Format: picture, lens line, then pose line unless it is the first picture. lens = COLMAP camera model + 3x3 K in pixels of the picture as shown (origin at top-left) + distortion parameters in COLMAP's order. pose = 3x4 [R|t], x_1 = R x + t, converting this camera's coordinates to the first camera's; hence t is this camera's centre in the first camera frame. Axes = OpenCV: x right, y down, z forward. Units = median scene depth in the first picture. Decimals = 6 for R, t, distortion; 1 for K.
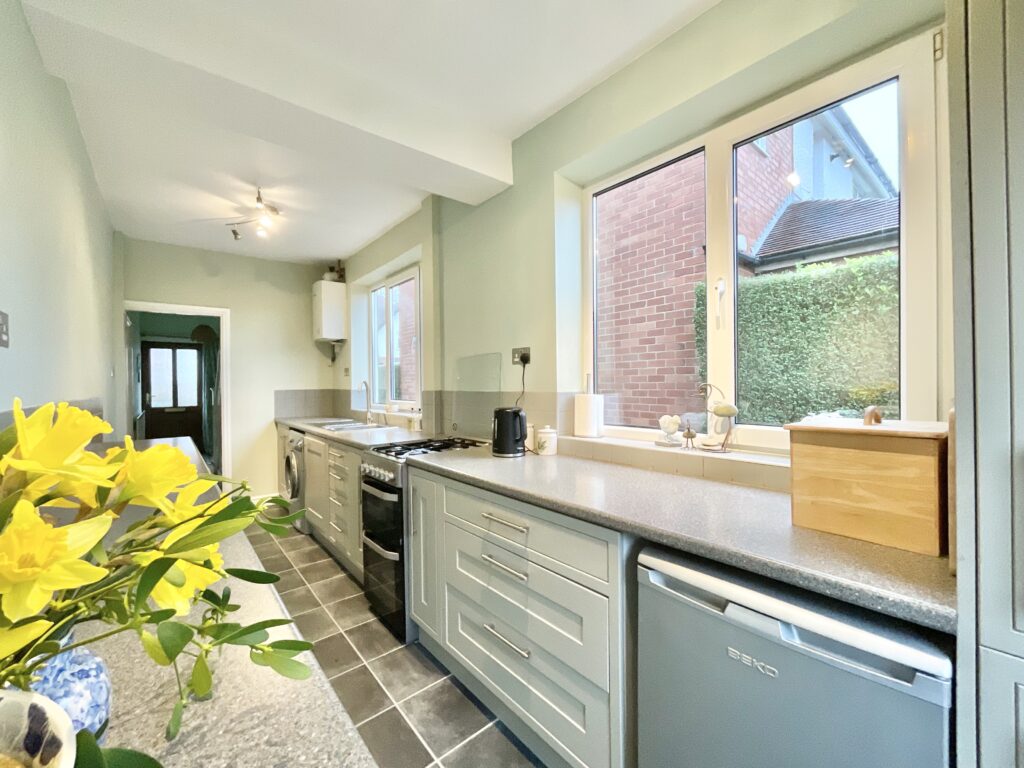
lens RADIAL K [[414.3, 0, 509.6], [0, 414.3, 383.2], [0, 0, 1]] dist [-0.001081, -0.000052]
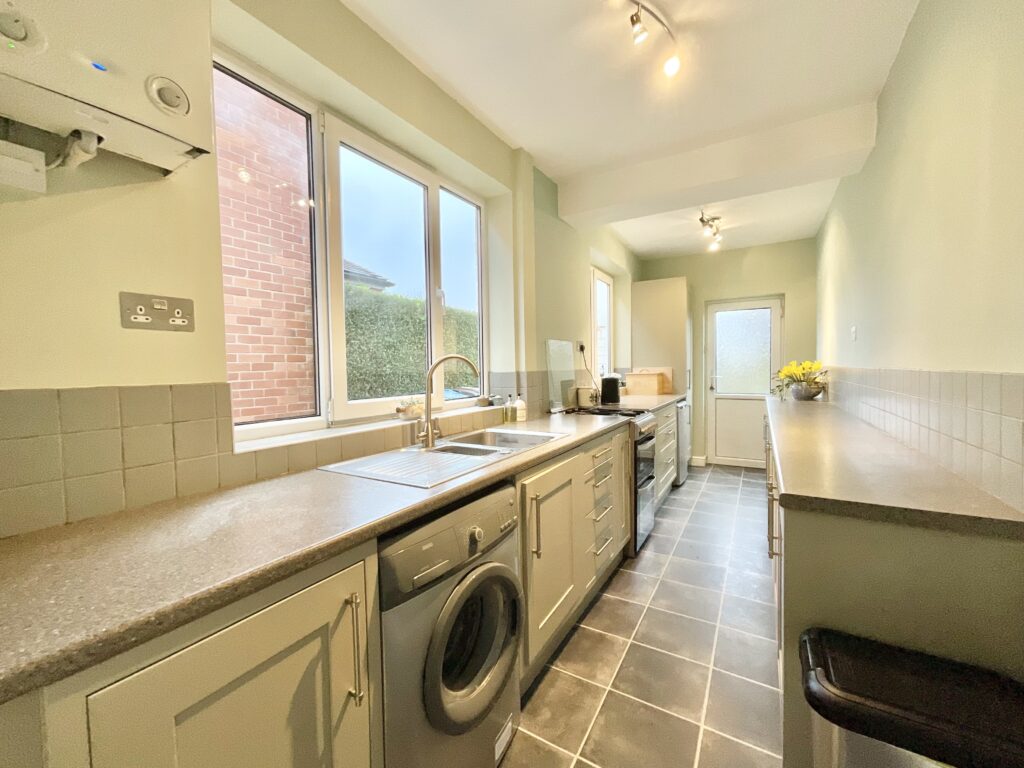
lens RADIAL K [[414.3, 0, 510.2], [0, 414.3, 383.4], [0, 0, 1]] dist [-0.001081, -0.000052]
pose [[-0.321224, -0.014559, 0.946891, -0.632393], [0.027866, 0.999304, 0.024818, 0.016289], [-0.946593, 0.034358, -0.320595, 0.818239]]
